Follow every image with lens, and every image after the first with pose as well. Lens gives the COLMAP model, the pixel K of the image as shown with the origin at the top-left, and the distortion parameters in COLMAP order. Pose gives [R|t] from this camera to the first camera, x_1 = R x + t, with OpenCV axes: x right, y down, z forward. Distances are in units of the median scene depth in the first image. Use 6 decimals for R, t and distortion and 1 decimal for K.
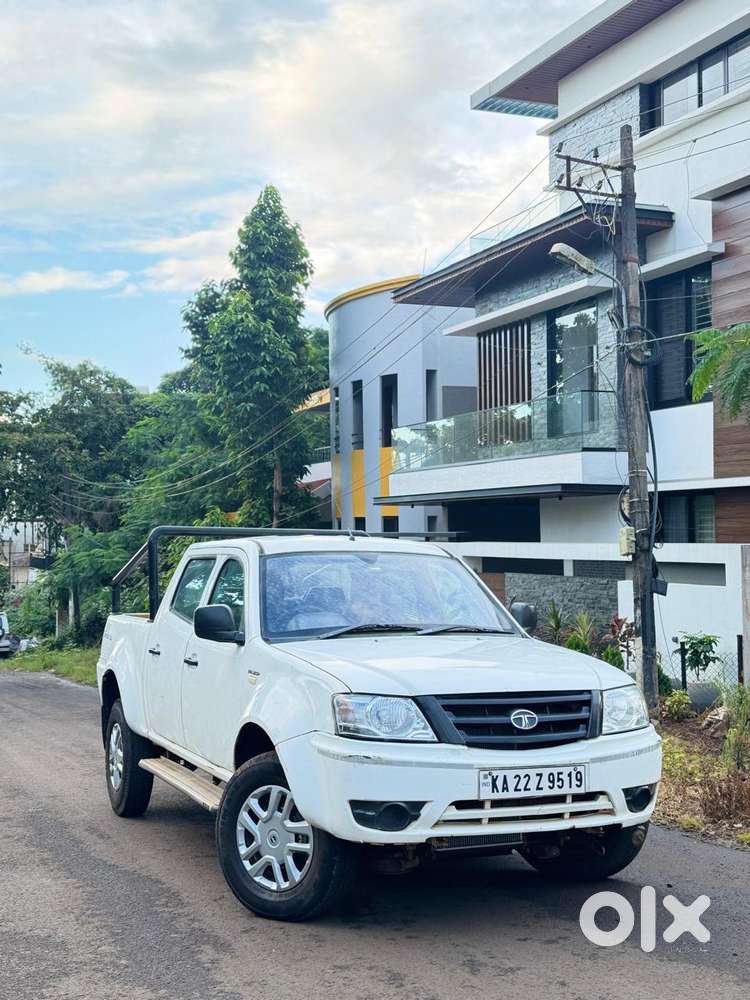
lens RADIAL K [[1413.5, 0, 399.4], [0, 1413.5, 518.7], [0, 0, 1]] dist [0.069053, 0.022257]
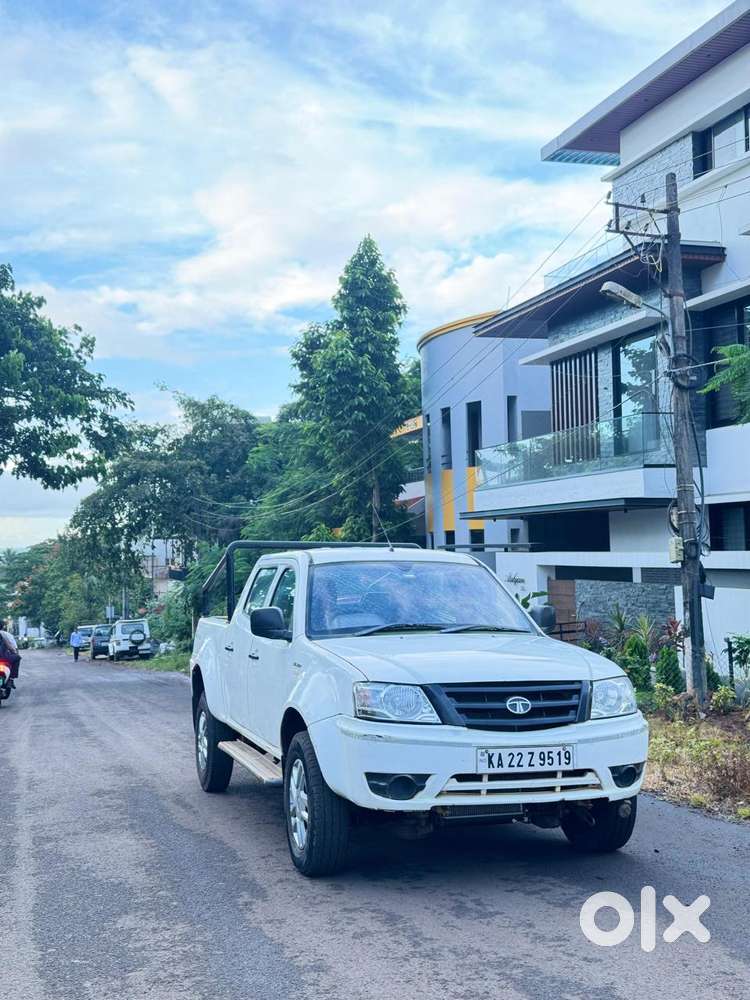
lens RADIAL K [[1318.1, 0, 370.1], [0, 1318.1, 504.3], [0, 0, 1]] dist [0.053755, -0.073802]
pose [[0.992530, -0.016085, -0.120937, 0.042661], [0.013560, 0.999673, -0.021672, -0.000254], [0.121246, 0.019870, 0.992424, -0.037372]]
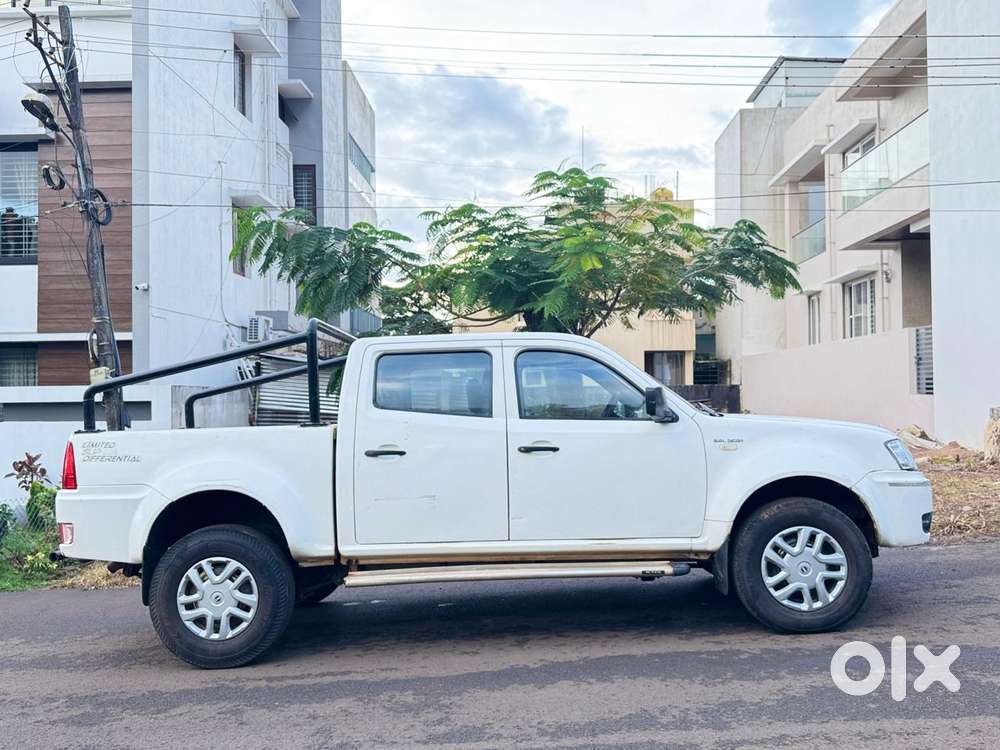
lens RADIAL K [[1049.9, 0, 420.9], [0, 1049.9, 375.7], [0, 0, 1]] dist [0.104014, -0.263692]
pose [[0.356491, 0.033865, 0.933685, -0.449659], [0.005145, 0.999257, -0.038208, 0.038904], [-0.934285, 0.018425, 0.356051, 0.411175]]
